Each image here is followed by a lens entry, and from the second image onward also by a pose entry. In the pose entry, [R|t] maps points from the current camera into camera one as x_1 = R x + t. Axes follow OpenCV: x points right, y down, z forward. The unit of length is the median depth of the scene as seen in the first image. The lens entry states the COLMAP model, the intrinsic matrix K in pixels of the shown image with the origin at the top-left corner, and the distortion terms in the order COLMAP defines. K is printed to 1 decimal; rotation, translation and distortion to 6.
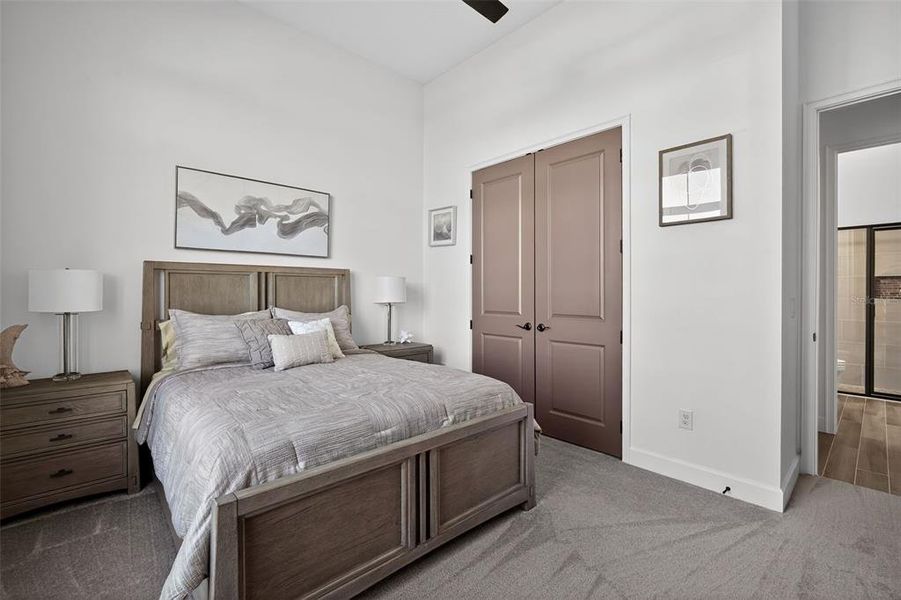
lens RADIAL K [[398.0, 0, 446.5], [0, 398.0, 294.5], [0, 0, 1]] dist [-0.009688, 0.004005]
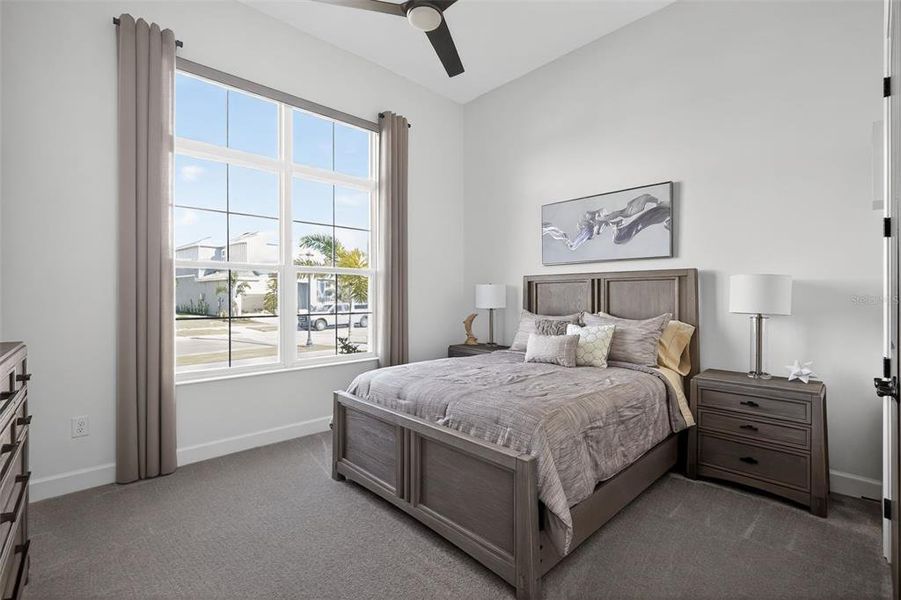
lens RADIAL K [[398.0, 0, 447.1], [0, 398.0, 299.1], [0, 0, 1]] dist [-0.009688, 0.004005]
pose [[0.010861, 0.002071, -0.999939, 0.586561], [-0.005991, 0.999980, 0.002006, -0.001262], [0.999923, 0.005969, 0.010873, 0.558845]]
